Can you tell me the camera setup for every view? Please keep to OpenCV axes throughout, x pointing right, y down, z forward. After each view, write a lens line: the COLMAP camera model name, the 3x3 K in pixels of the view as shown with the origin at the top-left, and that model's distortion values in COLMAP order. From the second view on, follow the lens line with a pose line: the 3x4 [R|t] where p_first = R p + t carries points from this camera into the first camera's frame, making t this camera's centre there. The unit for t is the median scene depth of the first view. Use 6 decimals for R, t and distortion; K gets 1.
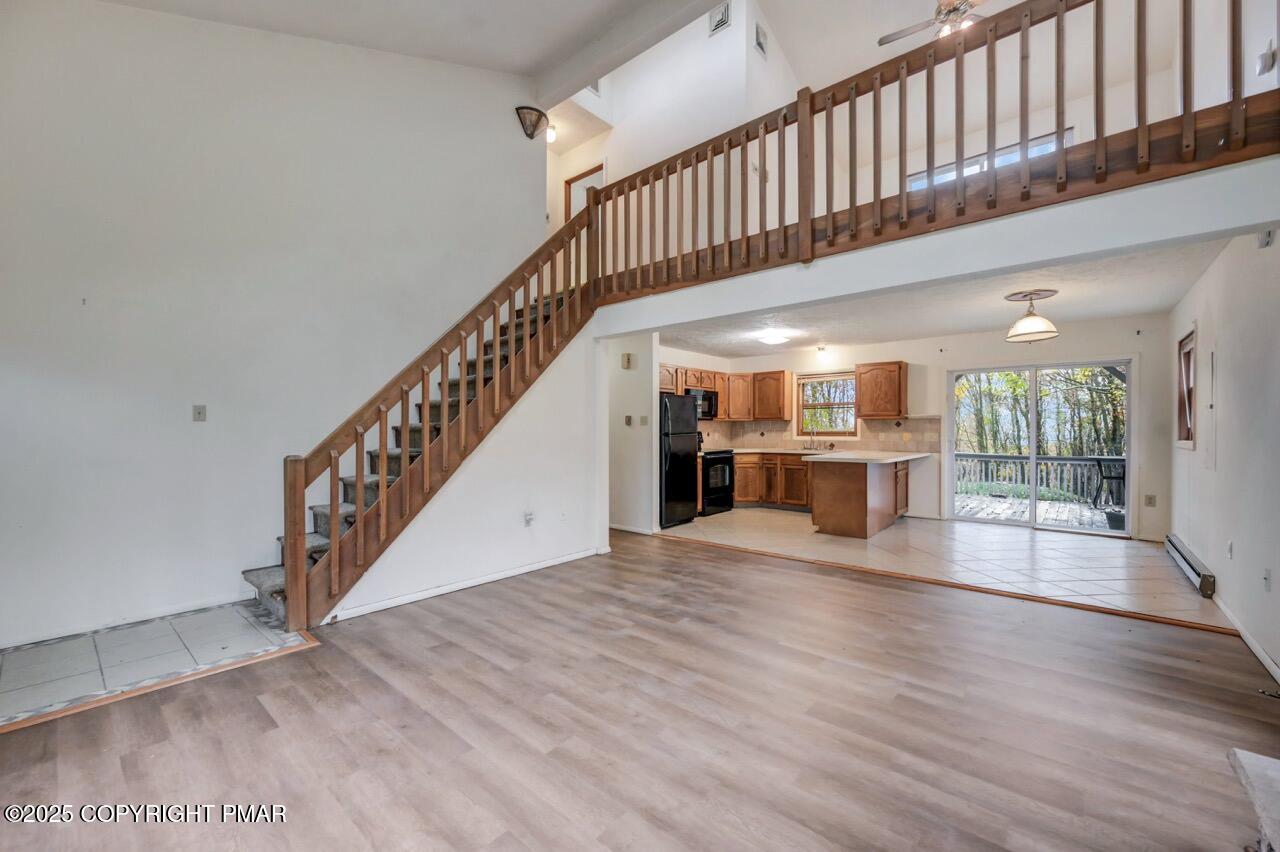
lens RADIAL K [[505.6, 0, 638.0], [0, 505.6, 425.0], [0, 0, 1]] dist [0.000904, -0.000250]
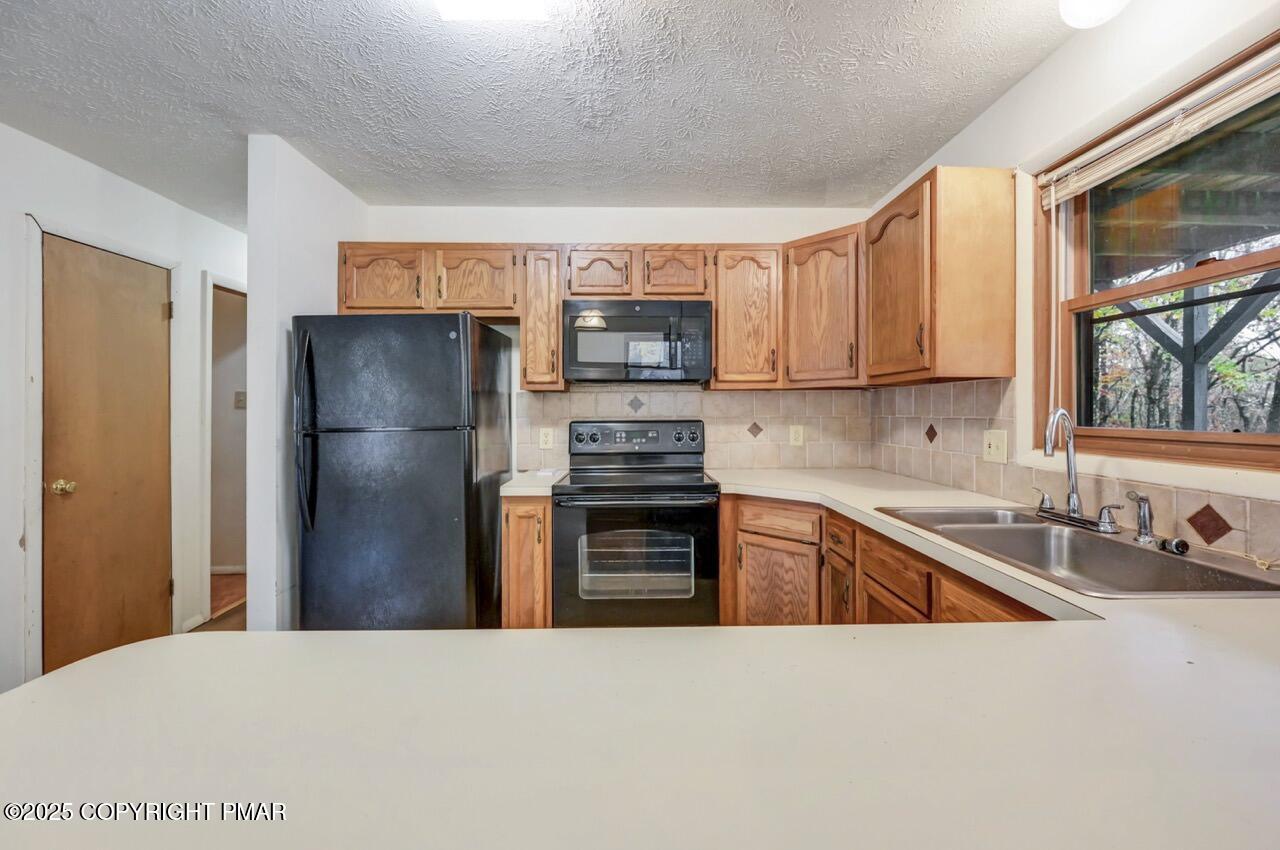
lens RADIAL K [[512.4, 0, 642.3], [0, 512.4, 409.6], [0, 0, 1]] dist [-0.001044, -0.000006]
pose [[0.669128, -0.001824, -0.743145, 0.894414], [0.007732, 0.999960, 0.004508, 0.006504], [0.743107, -0.008762, 0.669115, 1.774642]]
